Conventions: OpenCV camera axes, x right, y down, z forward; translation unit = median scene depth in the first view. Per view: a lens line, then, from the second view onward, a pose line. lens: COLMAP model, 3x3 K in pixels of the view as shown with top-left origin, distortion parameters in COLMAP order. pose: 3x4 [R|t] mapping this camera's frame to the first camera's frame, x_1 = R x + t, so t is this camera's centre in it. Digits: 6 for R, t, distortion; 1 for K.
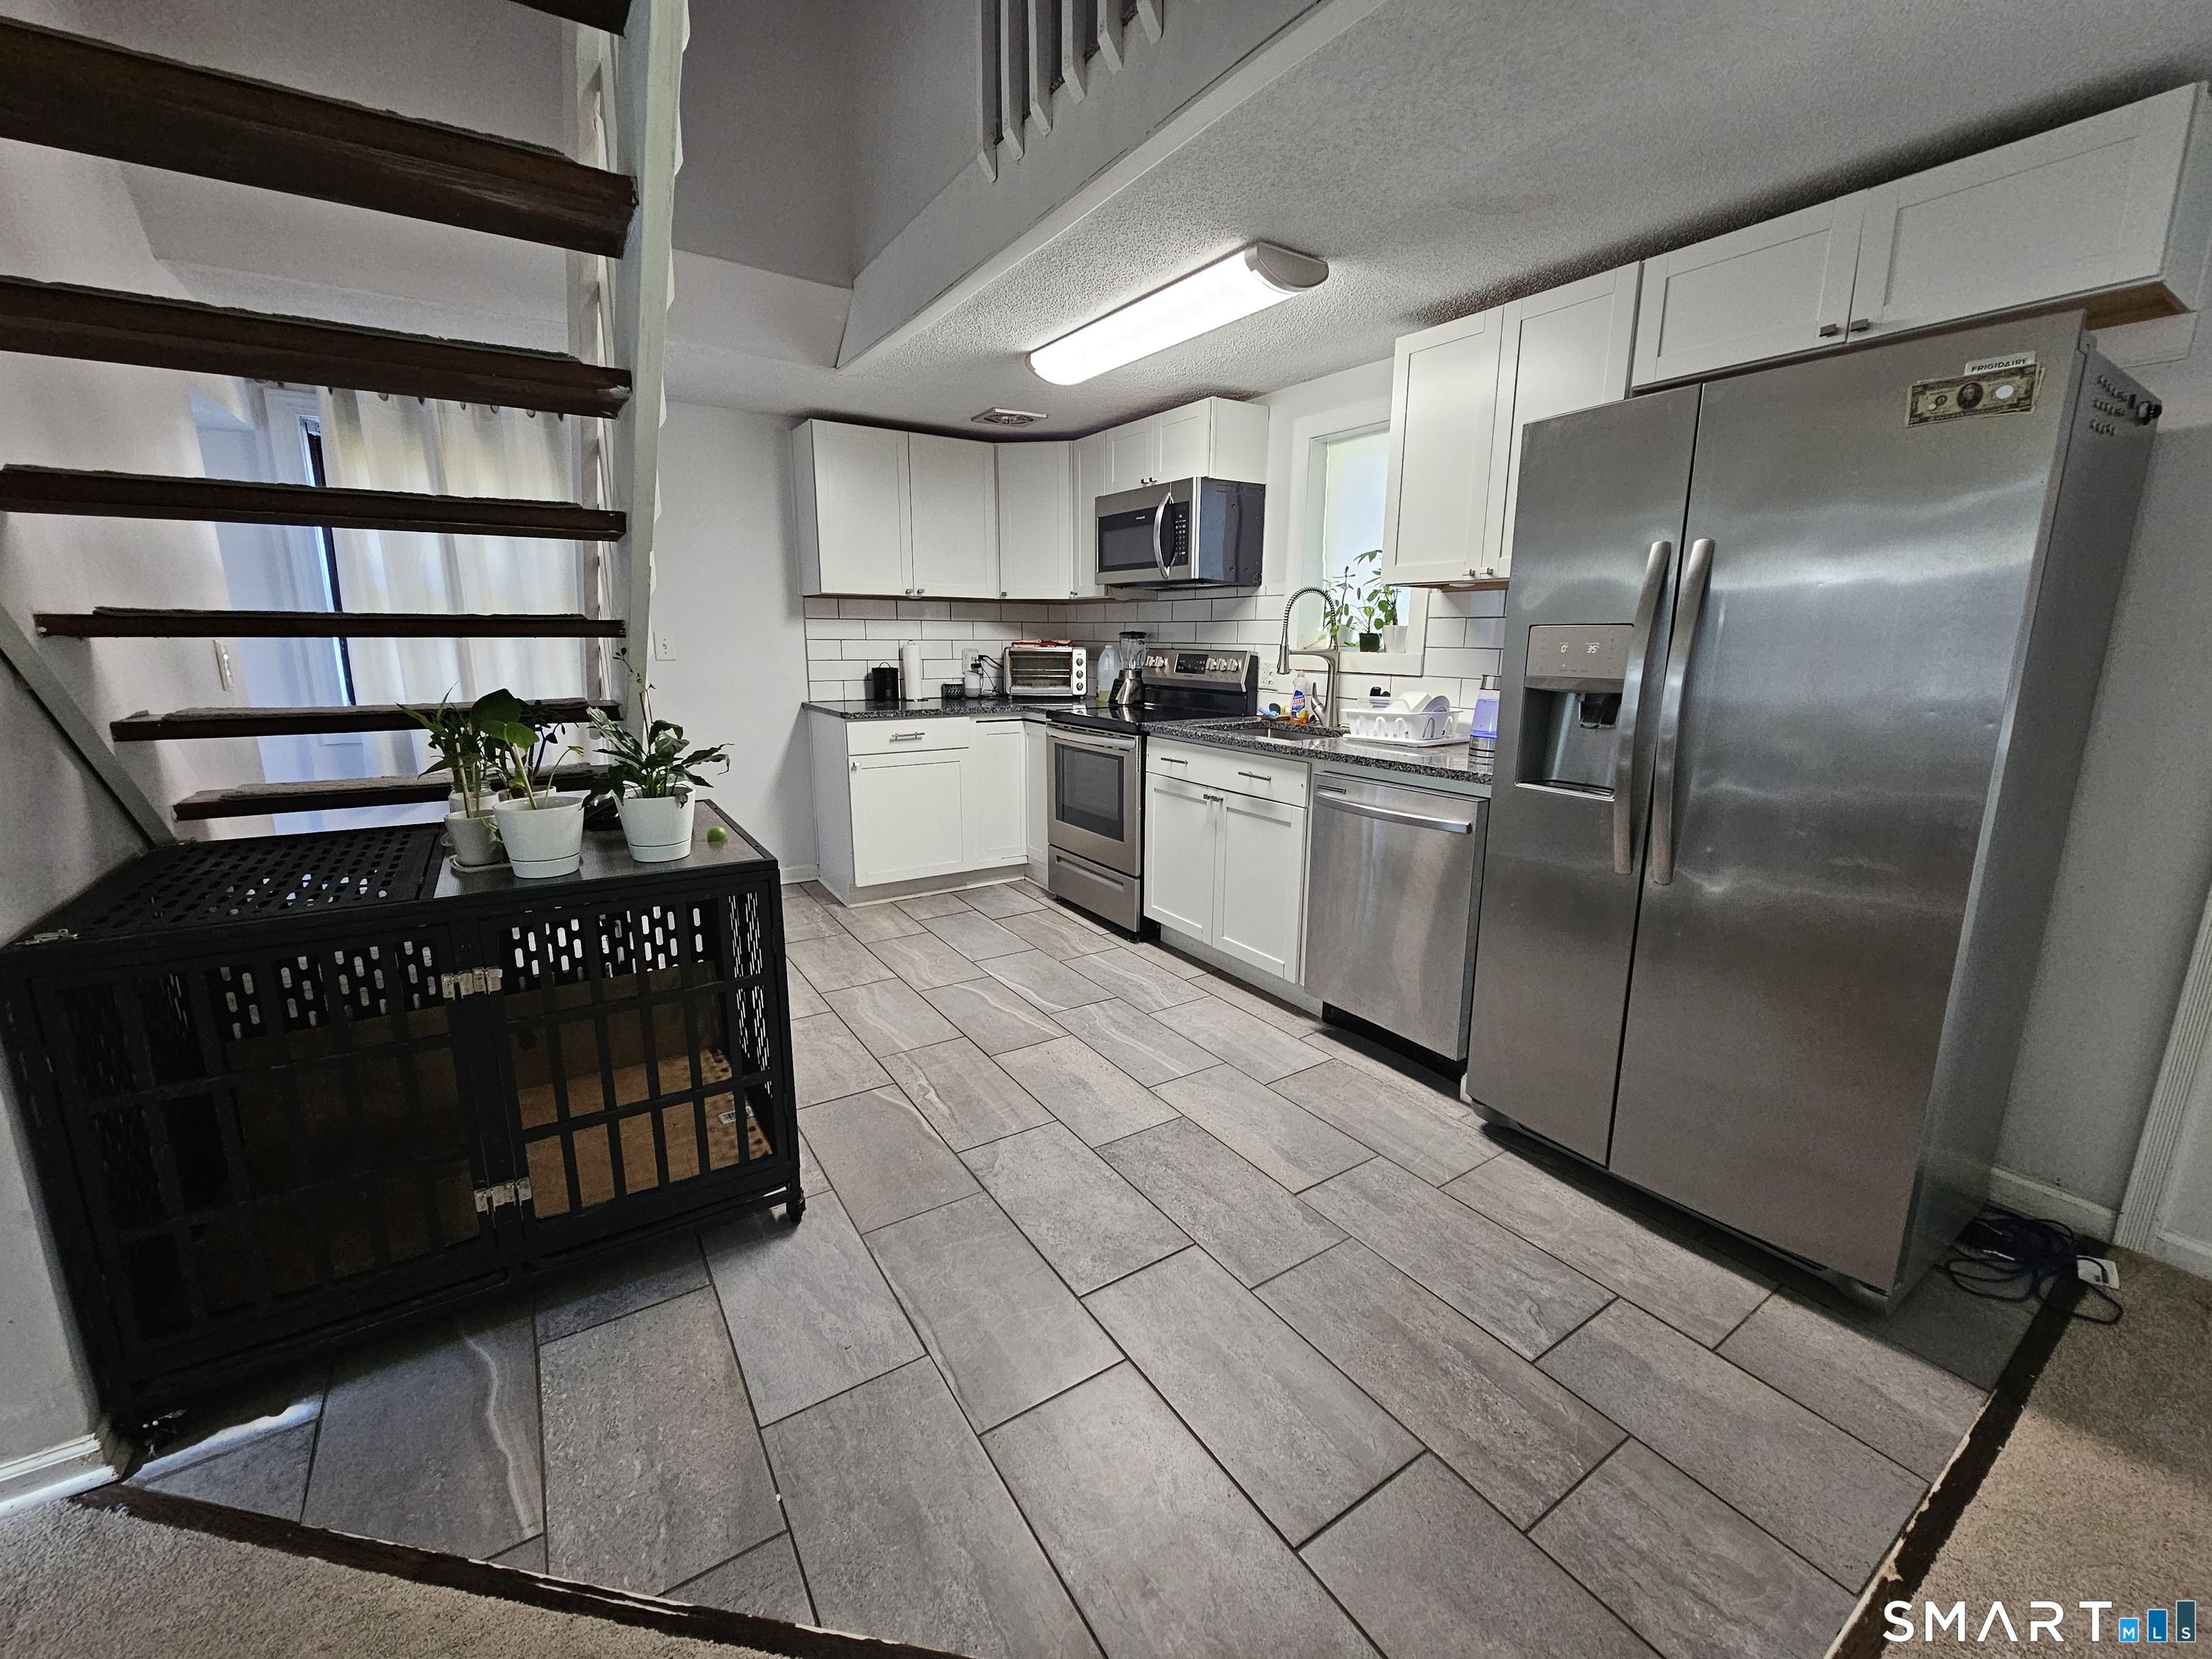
lens RADIAL K [[903.0, 0, 1114.1], [0, 903.0, 821.0], [0, 0, 1]] dist [-0.003861, -0.000184]
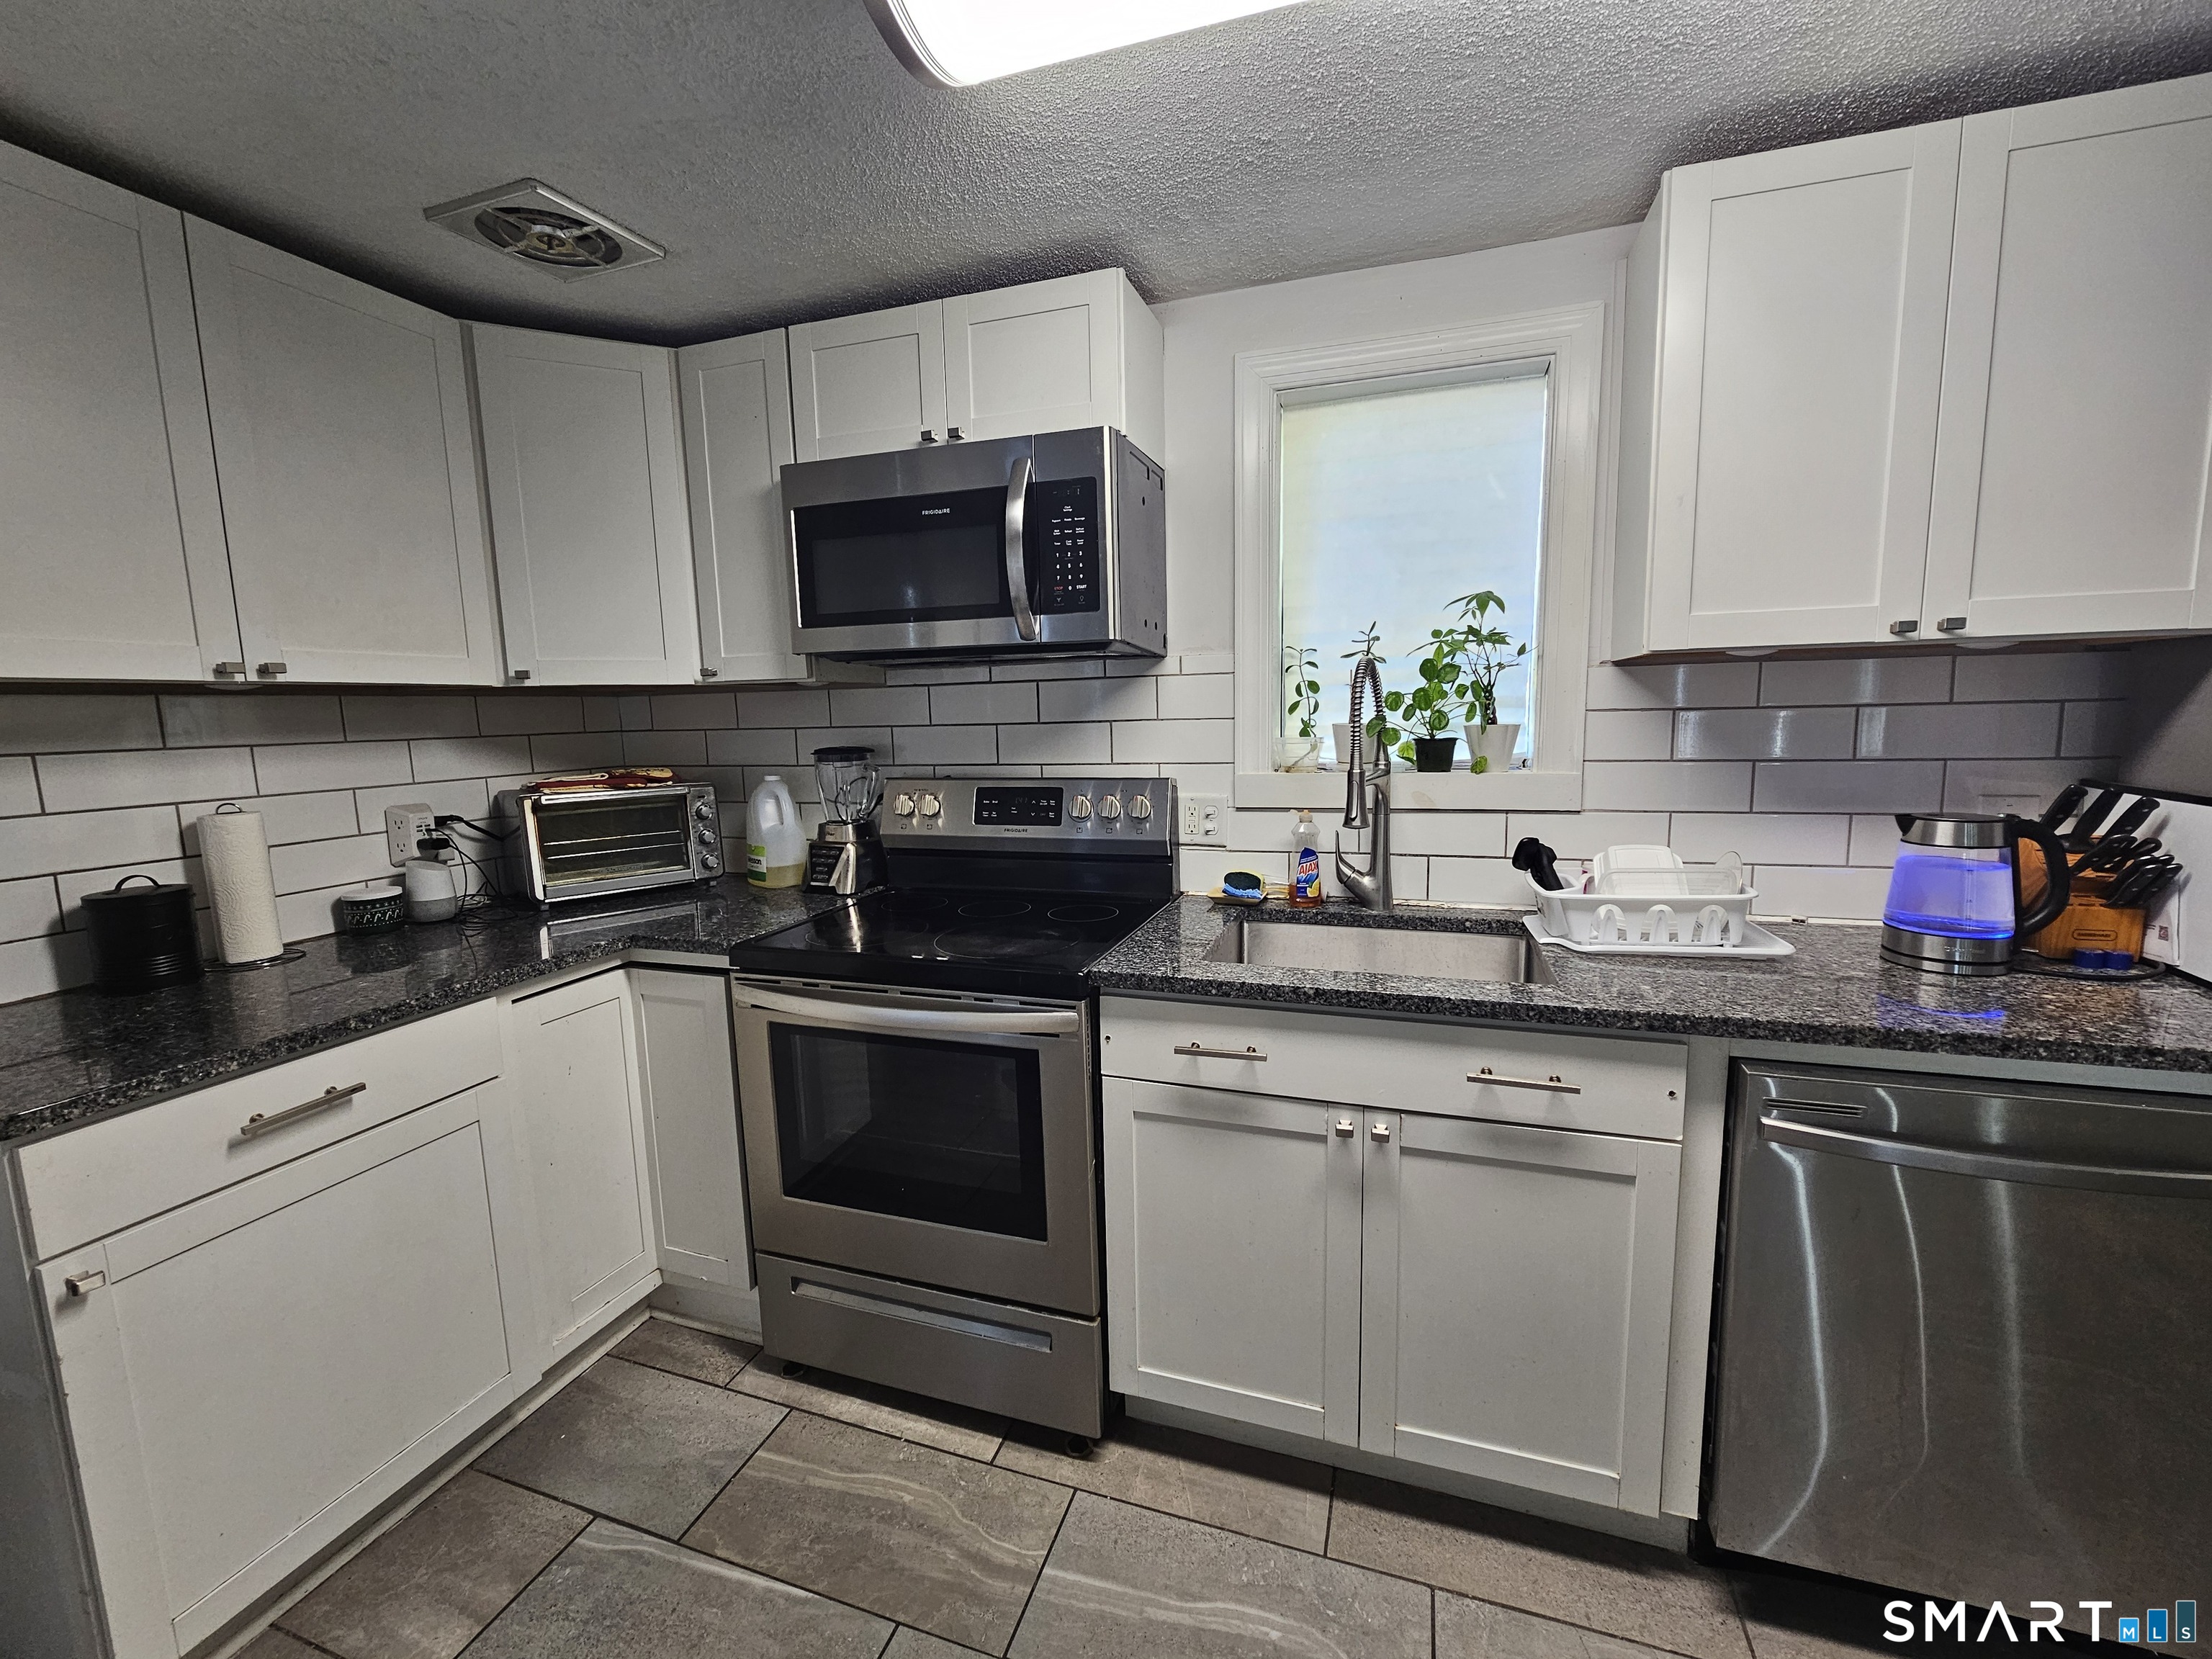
lens RADIAL K [[903.0, 0, 1108.0], [0, 903.0, 823.1], [0, 0, 1]] dist [-0.003861, -0.000184]
pose [[0.786207, -0.105262, 0.608932, -0.189356], [0.154339, 0.987605, -0.028551, -0.143588], [-0.598379, 0.116429, 0.792709, 0.568750]]
